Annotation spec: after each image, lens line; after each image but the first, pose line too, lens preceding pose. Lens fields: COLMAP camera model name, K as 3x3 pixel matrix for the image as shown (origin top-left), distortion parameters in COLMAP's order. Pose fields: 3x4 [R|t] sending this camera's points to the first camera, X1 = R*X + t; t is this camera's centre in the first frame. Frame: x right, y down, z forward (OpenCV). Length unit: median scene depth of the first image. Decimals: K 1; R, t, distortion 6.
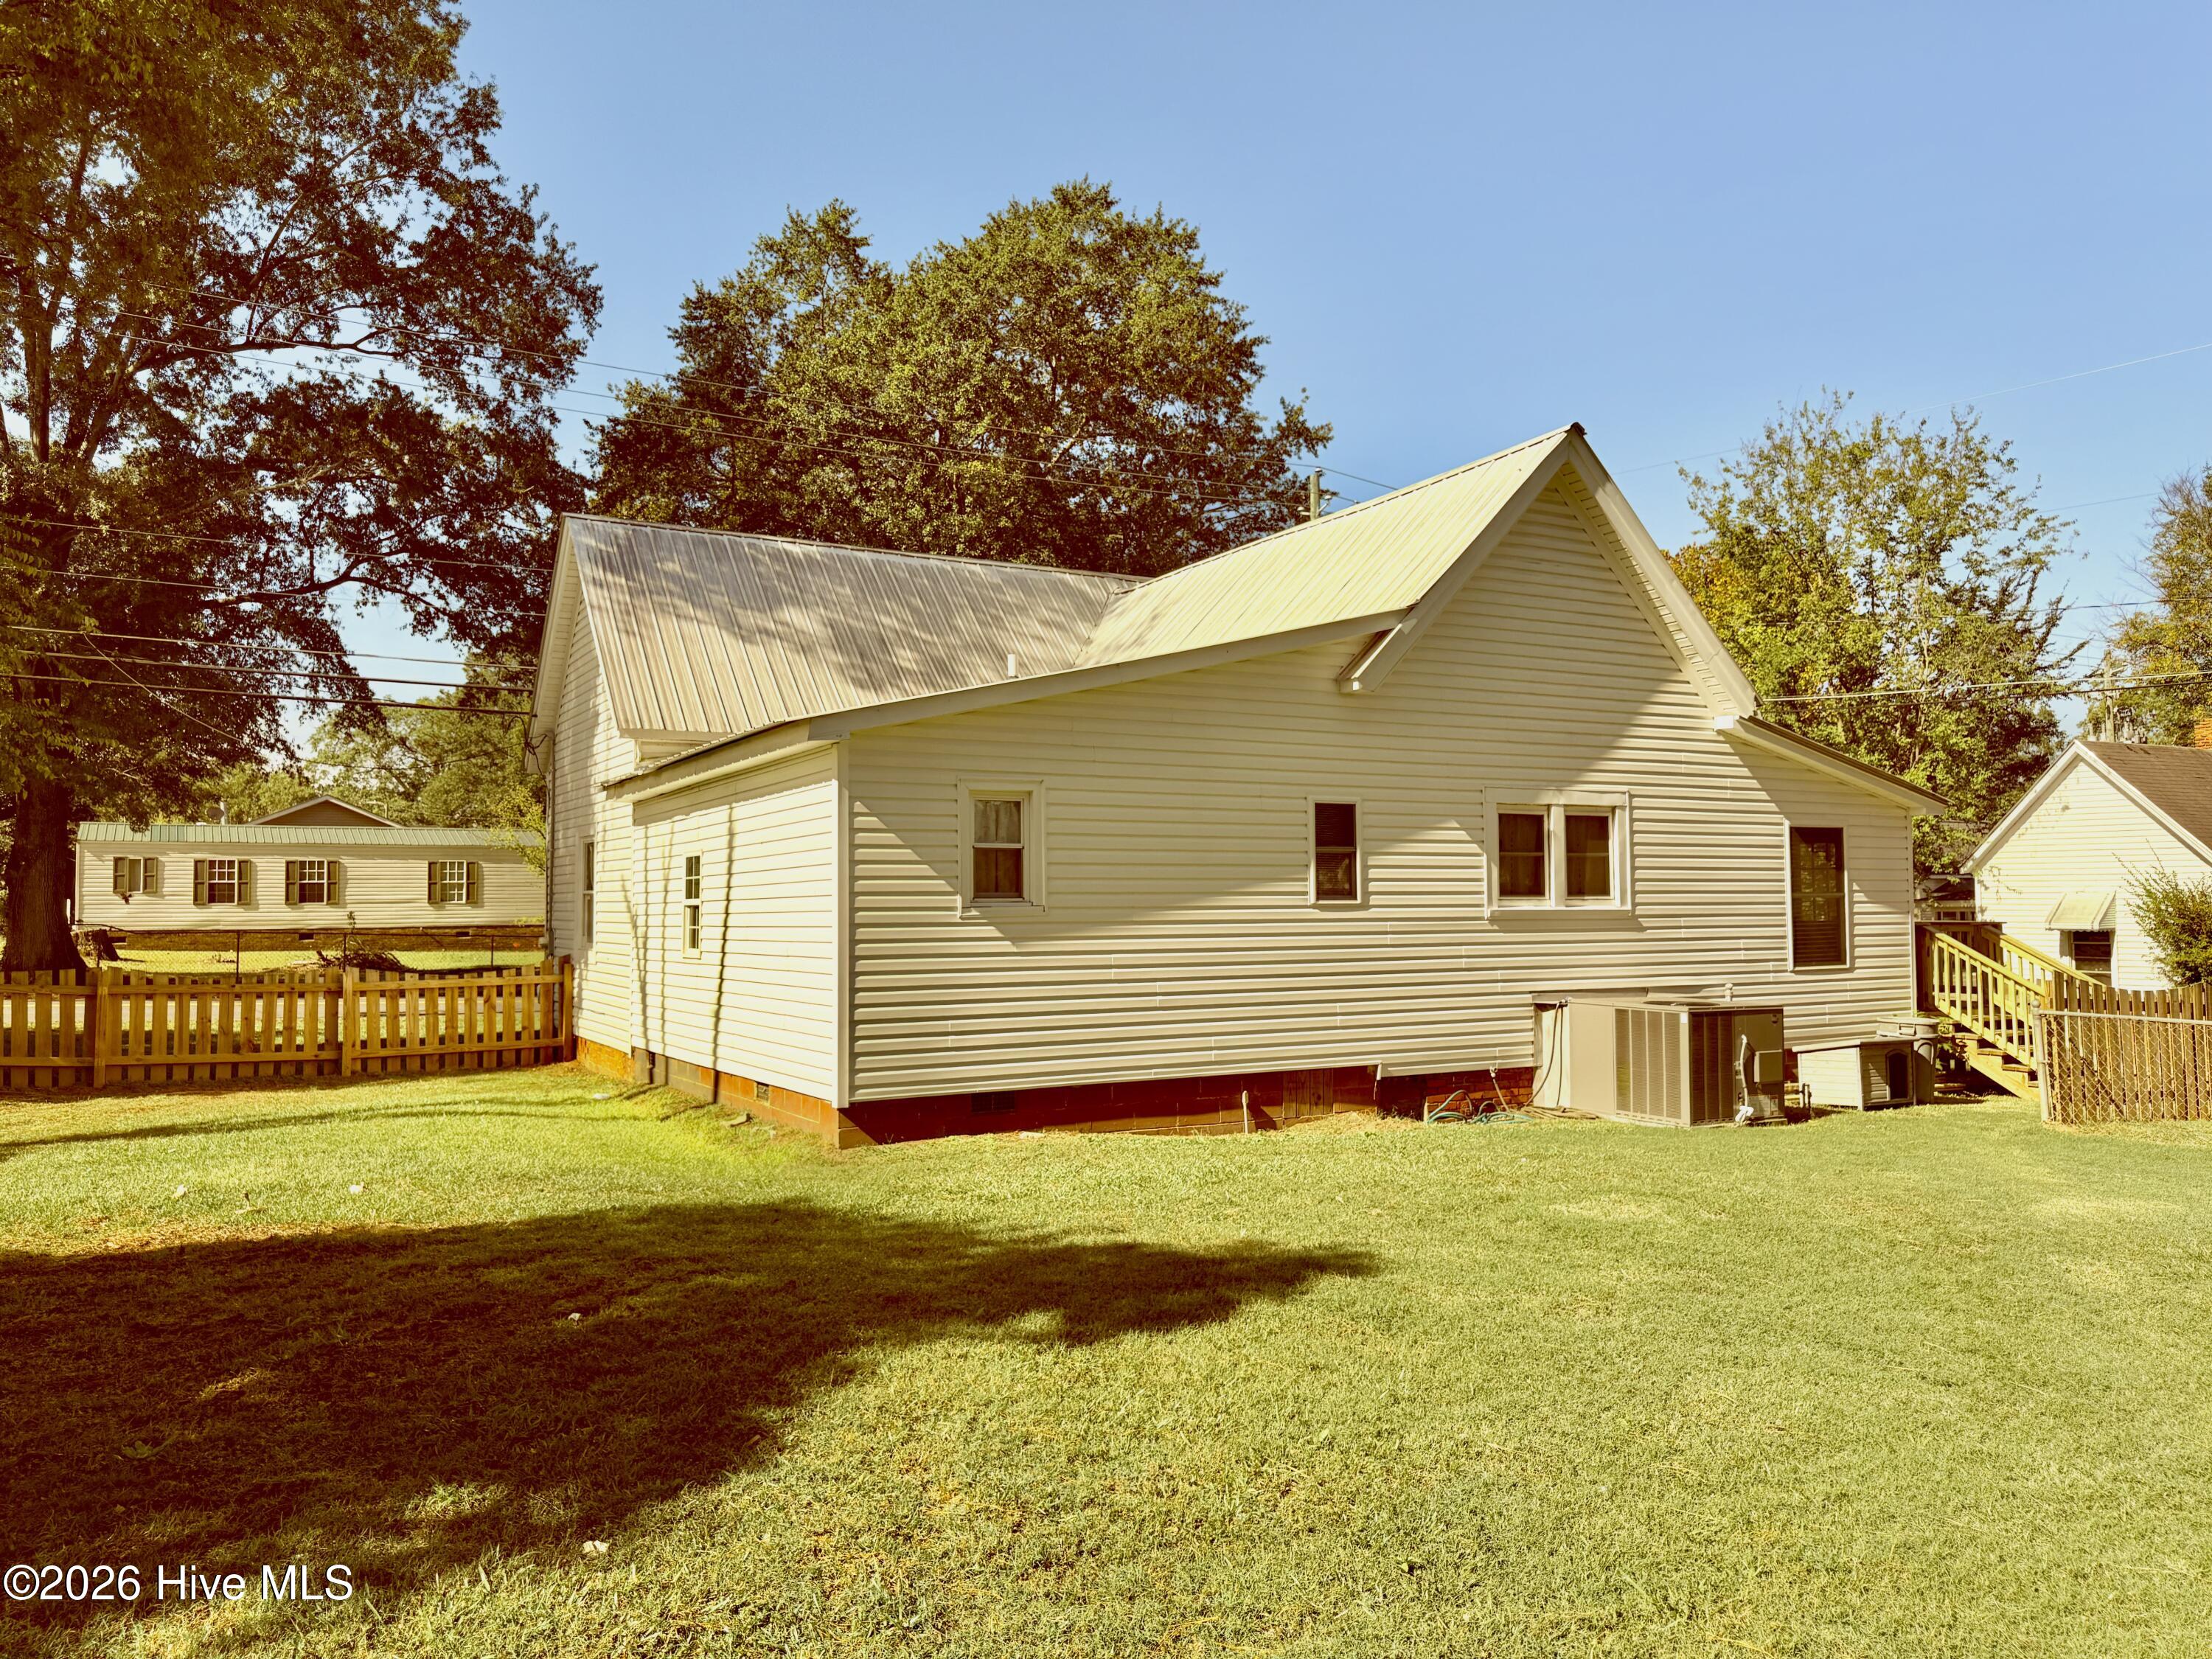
lens RADIAL K [[1552.7, 0, 1099.2], [0, 1552.7, 827.7], [0, 0, 1]] dist [0.072720, -0.100947]
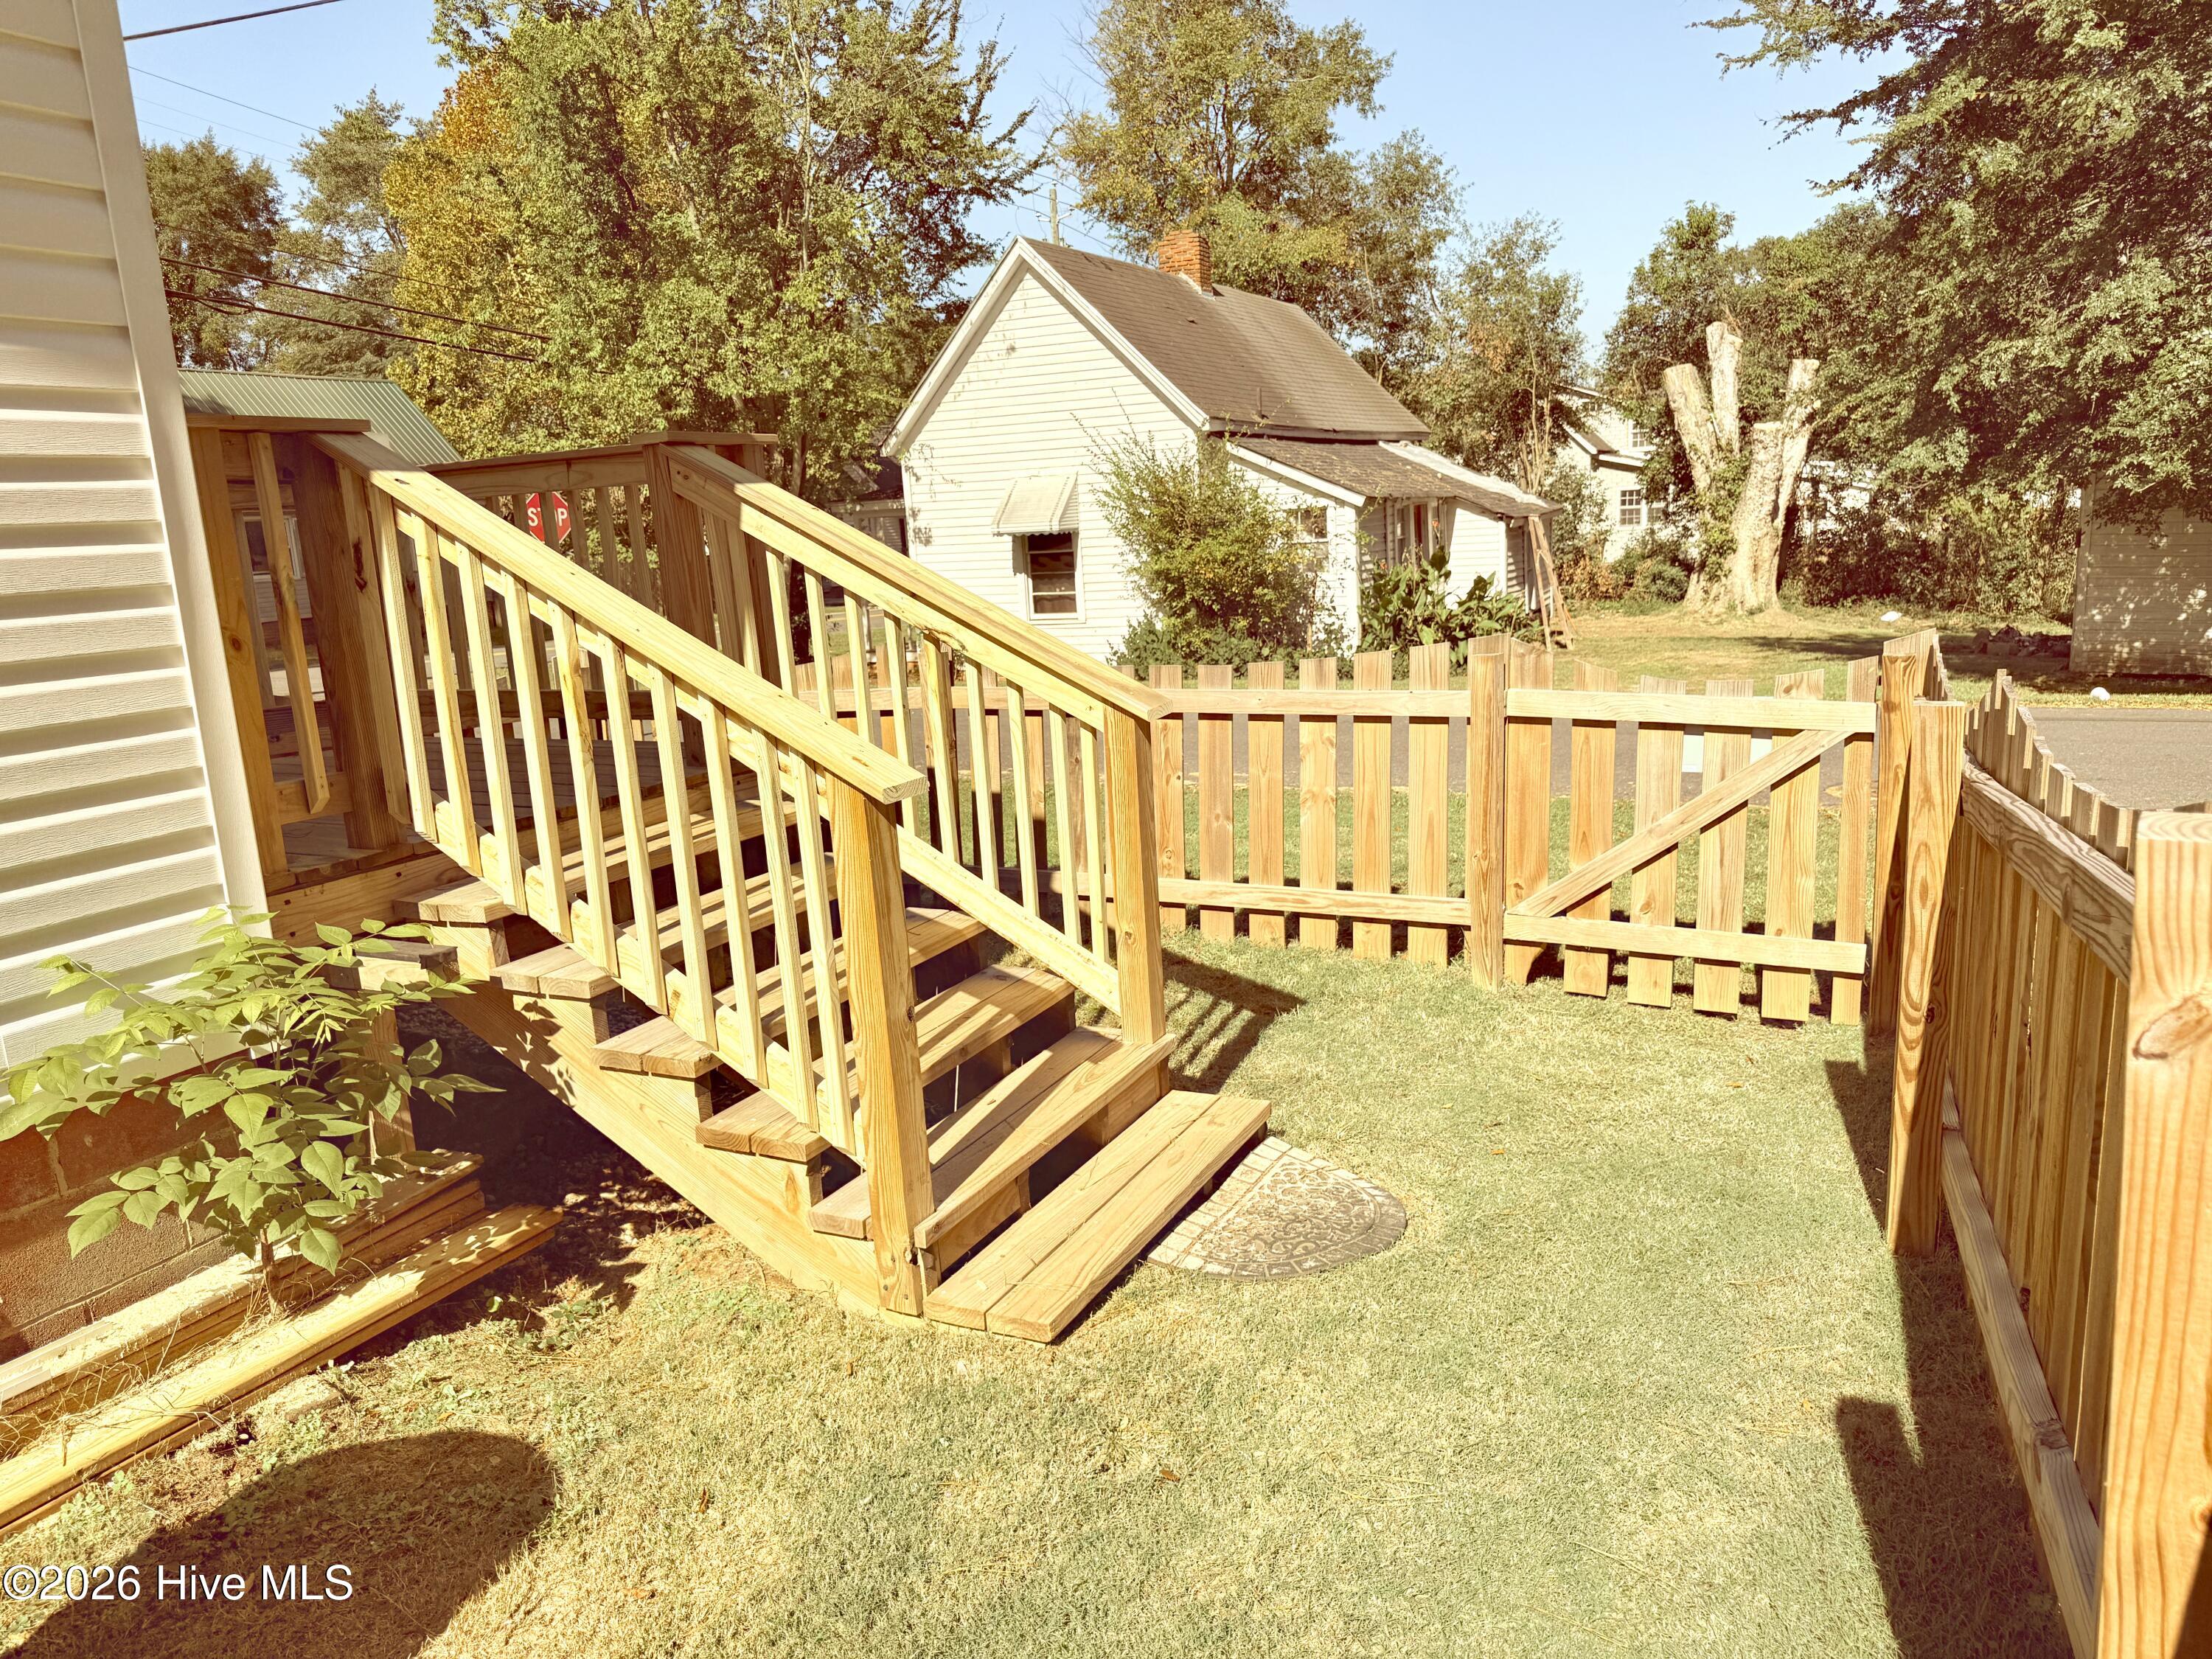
lens RADIAL K [[1614.9, 0, 1145.6], [0, 1614.9, 817.0], [0, 0, 1]] dist [0.092069, -0.121630]
pose [[0.812220, -0.144774, 0.565102, 0.256558], [0.022747, 0.975838, 0.217307, 0.035364], [-0.582908, -0.163646, 0.795888, 0.407343]]
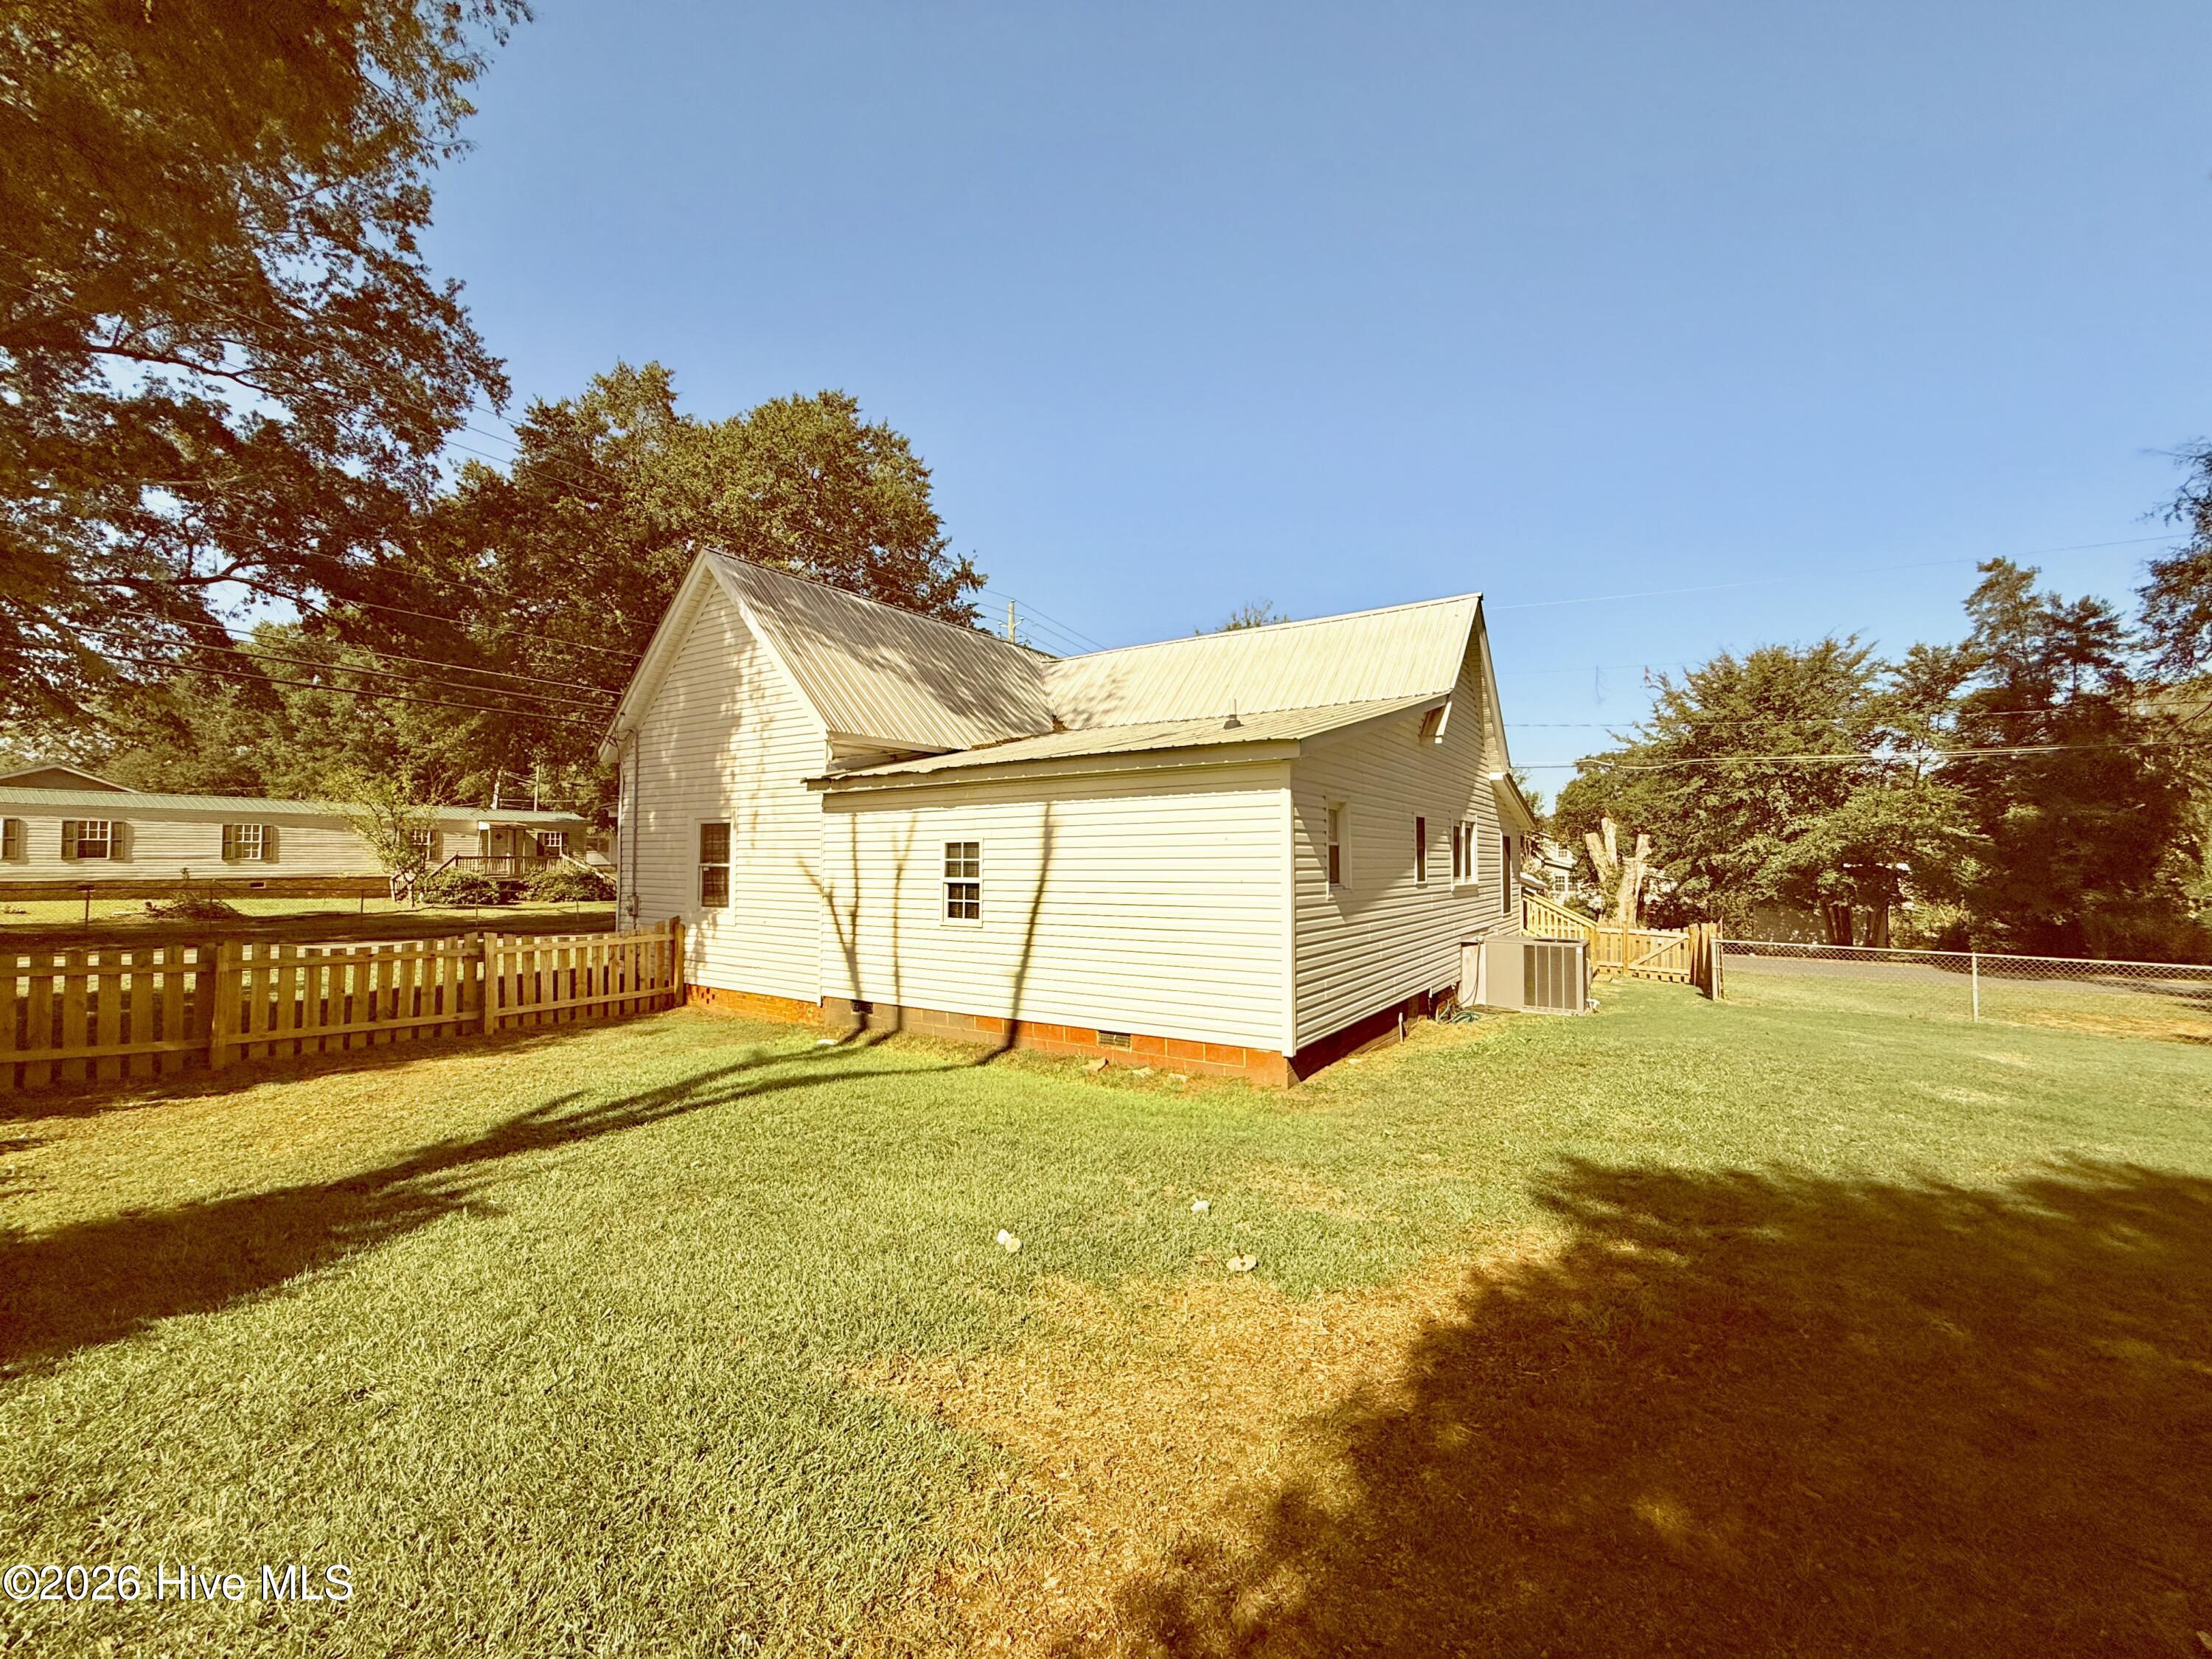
lens RADIAL K [[885.3, 0, 1100.7], [0, 885.3, 823.6], [0, 0, 1]] dist [0.003055, 0.000423]
pose [[0.895039, 0.028949, 0.445047, -0.200910], [-0.031648, 0.999498, -0.001366, 0.000718], [-0.444863, -0.012863, 0.895506, 0.144001]]
